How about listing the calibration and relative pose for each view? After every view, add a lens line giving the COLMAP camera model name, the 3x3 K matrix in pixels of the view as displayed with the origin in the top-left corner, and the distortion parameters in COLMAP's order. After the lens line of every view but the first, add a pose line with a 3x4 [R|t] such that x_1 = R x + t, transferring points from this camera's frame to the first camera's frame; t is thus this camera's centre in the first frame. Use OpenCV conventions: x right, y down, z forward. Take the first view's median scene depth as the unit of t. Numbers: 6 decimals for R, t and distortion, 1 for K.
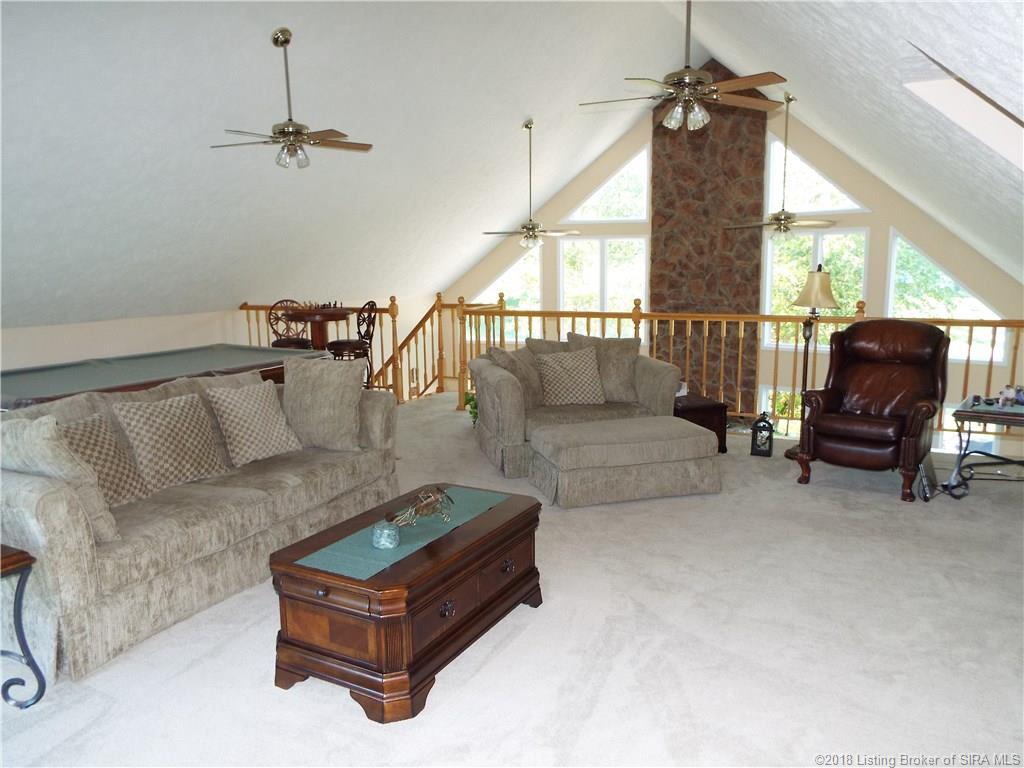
lens RADIAL K [[750.1, 0, 532.6], [0, 750.1, 380.3], [0, 0, 1]] dist [-0.009365, -0.009545]
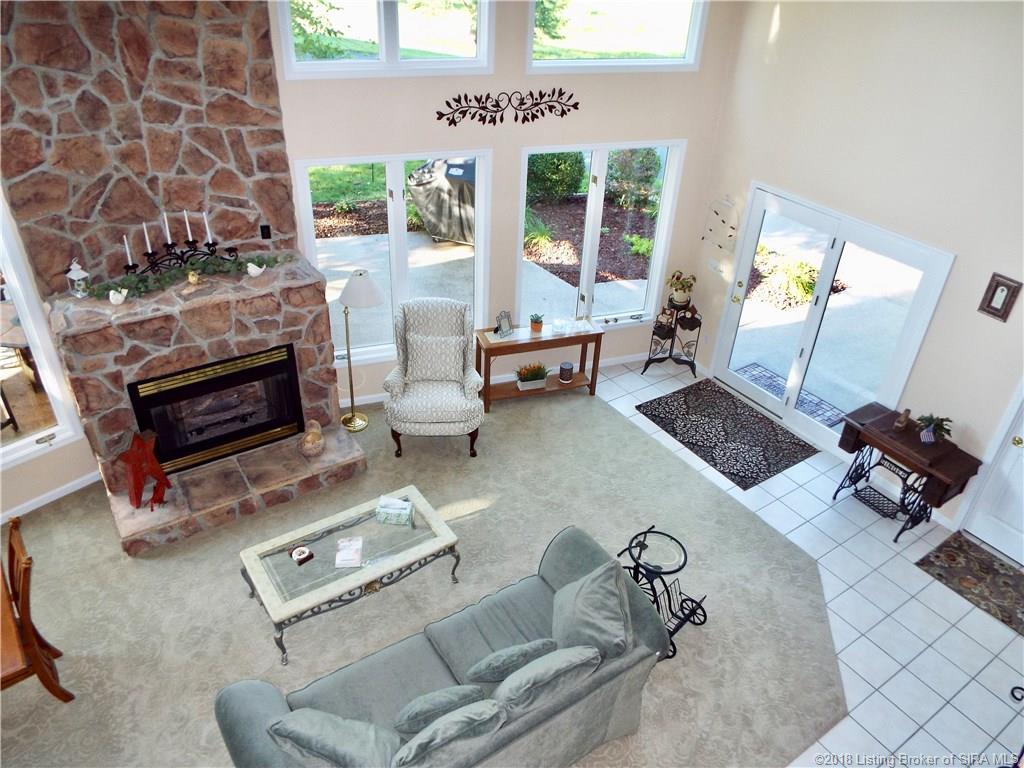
lens RADIAL K [[743.2, 0, 512.0], [0, 743.2, 384.0], [0, 0, 1]] dist [0.004352, 0.007253]
pose [[0.468477, -0.453136, 0.758418, -0.048151], [0.089496, 0.878373, 0.469523, -0.075965], [-0.878931, -0.152085, 0.452051, 0.641786]]
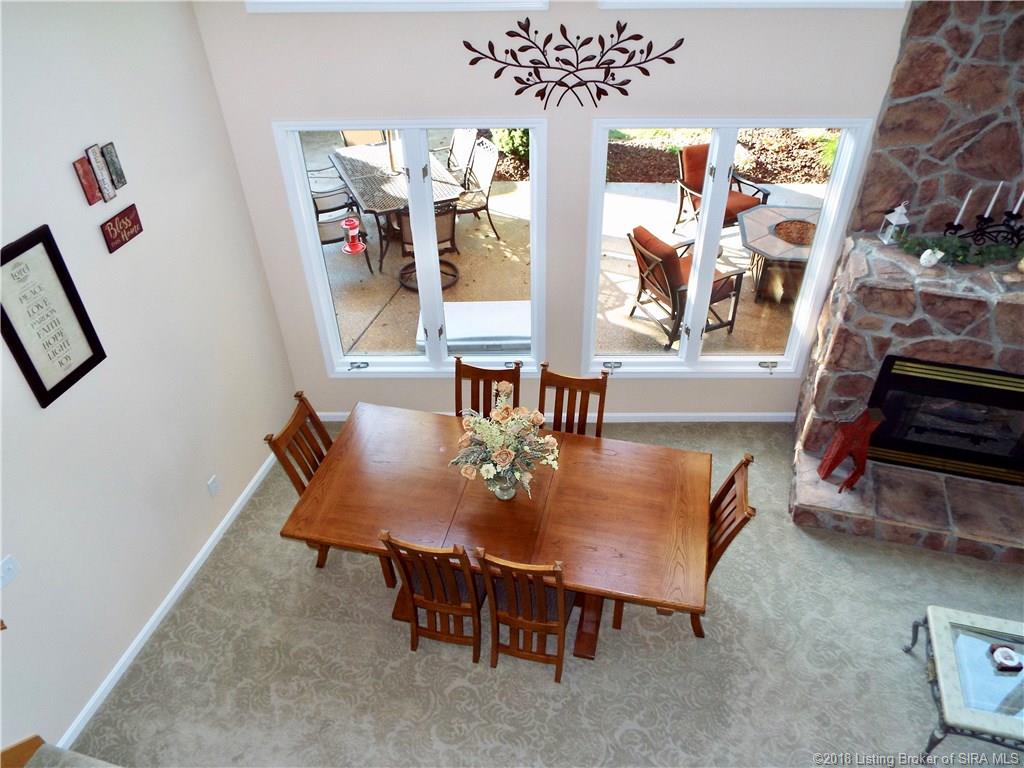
lens RADIAL K [[750.1, 0, 532.6], [0, 750.1, 380.3], [0, 0, 1]] dist [-0.009365, -0.009545]
pose [[0.973066, -0.138381, 0.184373, -0.068948], [0.027644, 0.864062, 0.502626, -0.075540], [-0.228864, -0.483991, 0.844615, 0.748149]]
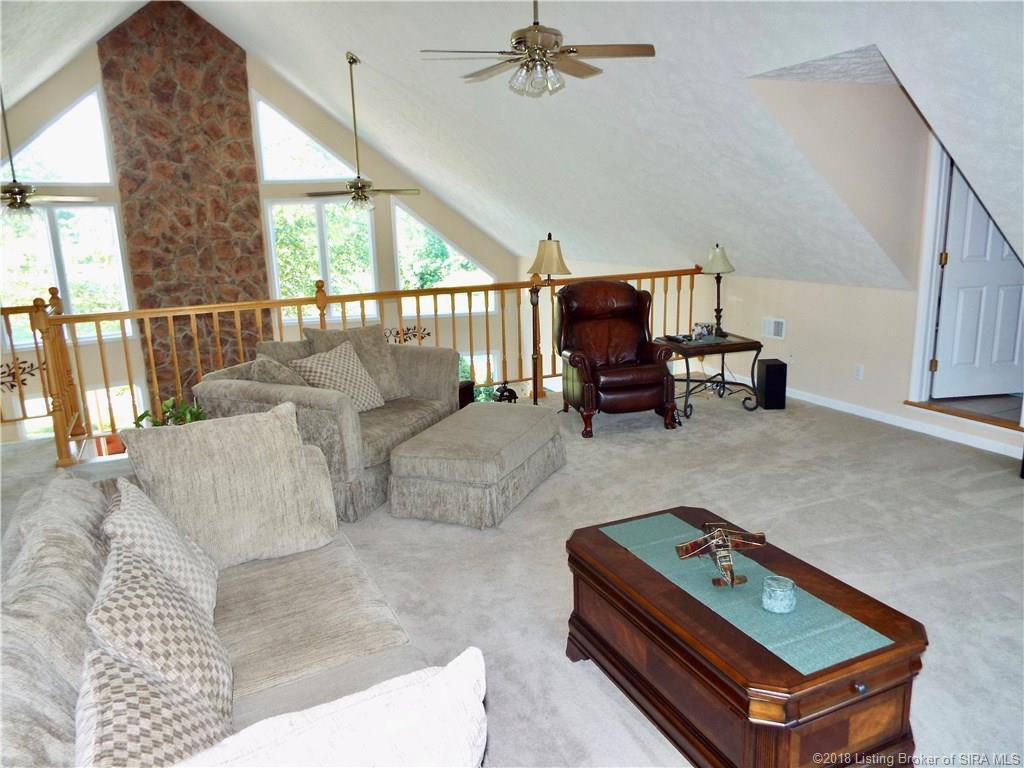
lens RADIAL K [[743.2, 0, 512.0], [0, 743.2, 384.0], [0, 0, 1]] dist [0.004352, 0.007253]
pose [[0.620651, -0.178815, 0.763425, -0.233577], [0.148368, 0.982842, 0.109587, -0.027966], [-0.769922, 0.045253, 0.636532, 0.178442]]
